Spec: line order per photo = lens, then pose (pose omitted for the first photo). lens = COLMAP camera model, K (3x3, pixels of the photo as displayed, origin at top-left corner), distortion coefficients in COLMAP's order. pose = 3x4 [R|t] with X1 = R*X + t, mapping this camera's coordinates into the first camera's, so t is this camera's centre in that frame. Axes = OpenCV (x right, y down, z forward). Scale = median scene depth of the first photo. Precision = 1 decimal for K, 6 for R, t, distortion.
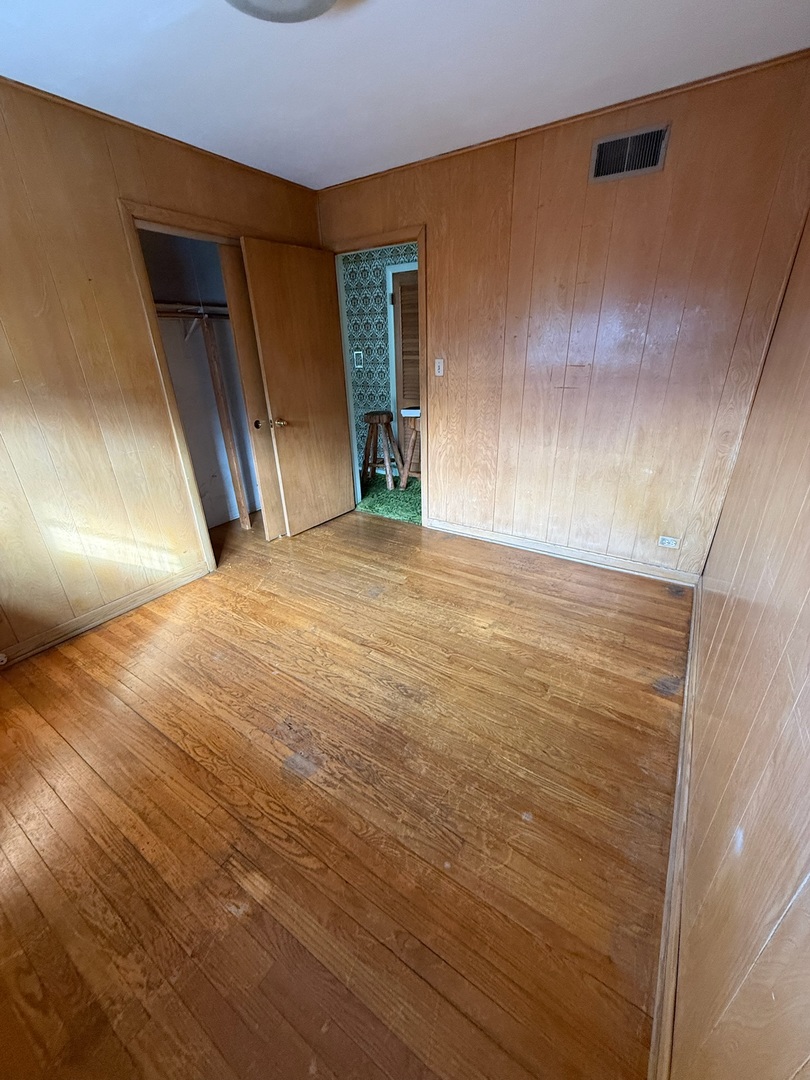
lens RADIAL K [[429.4, 0, 406.2], [0, 429.4, 540.0], [0, 0, 1]] dist [-0.001174, 0.000553]
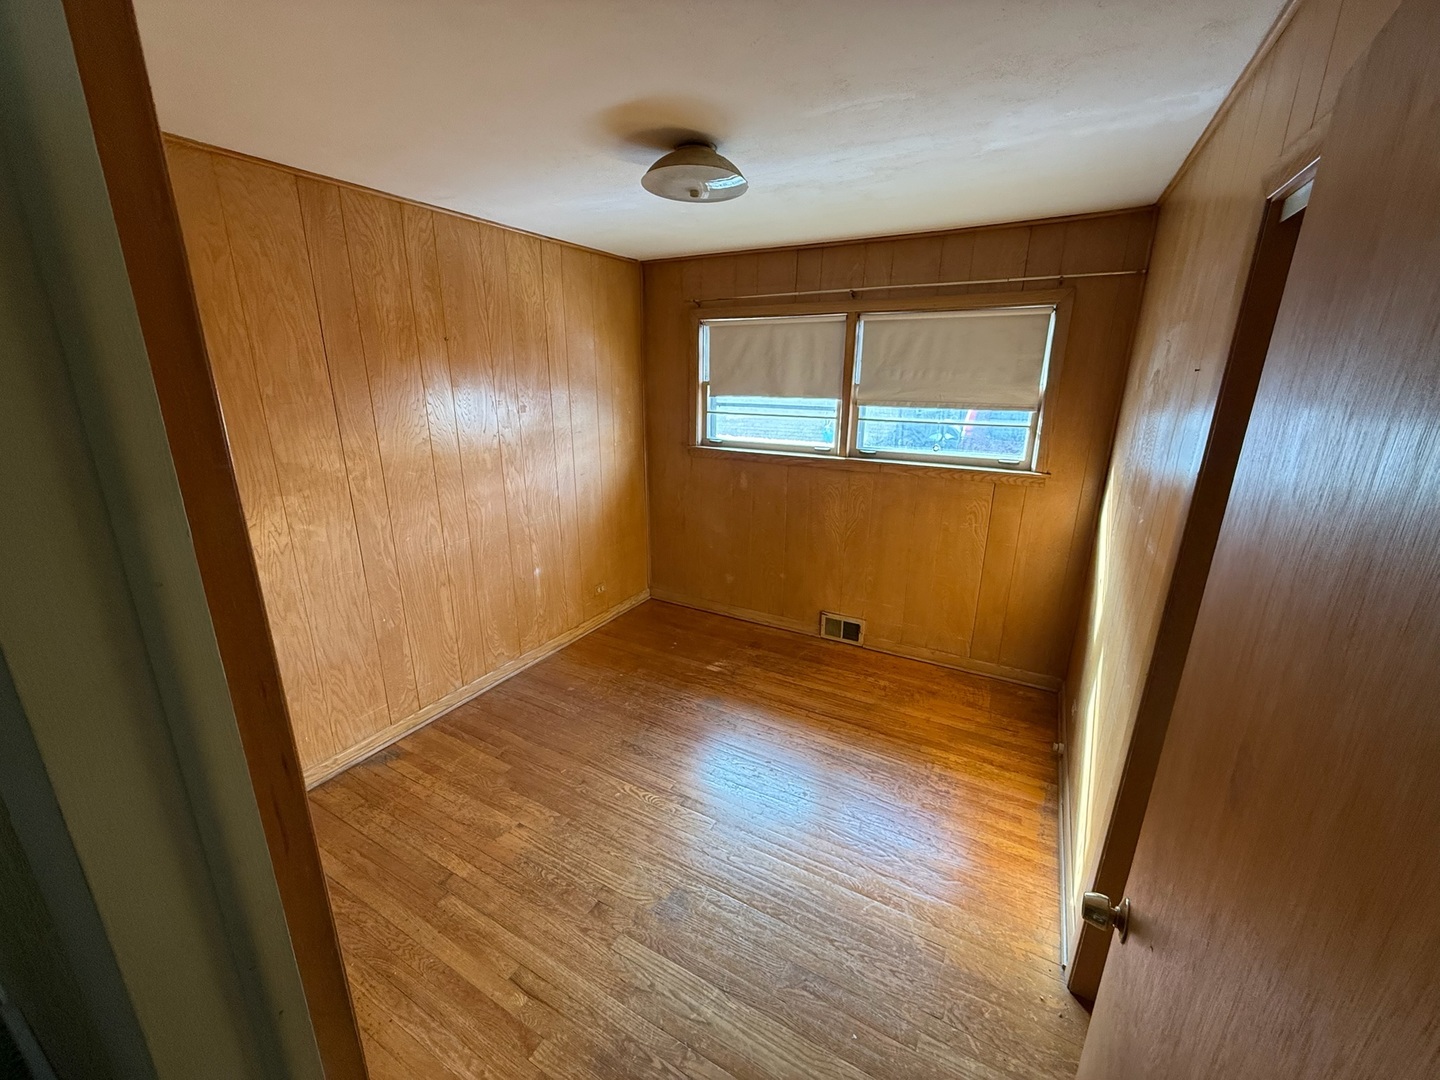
lens RADIAL K [[572.6, 0, 716.5], [0, 572.6, 538.1], [0, 0, 1]] dist [-0.001174, 0.000553]
pose [[-0.997063, 0.038438, -0.066234, -0.119214], [-0.014258, 0.756608, 0.653713, -0.901798], [0.075240, 0.652738, -0.753838, 1.604453]]
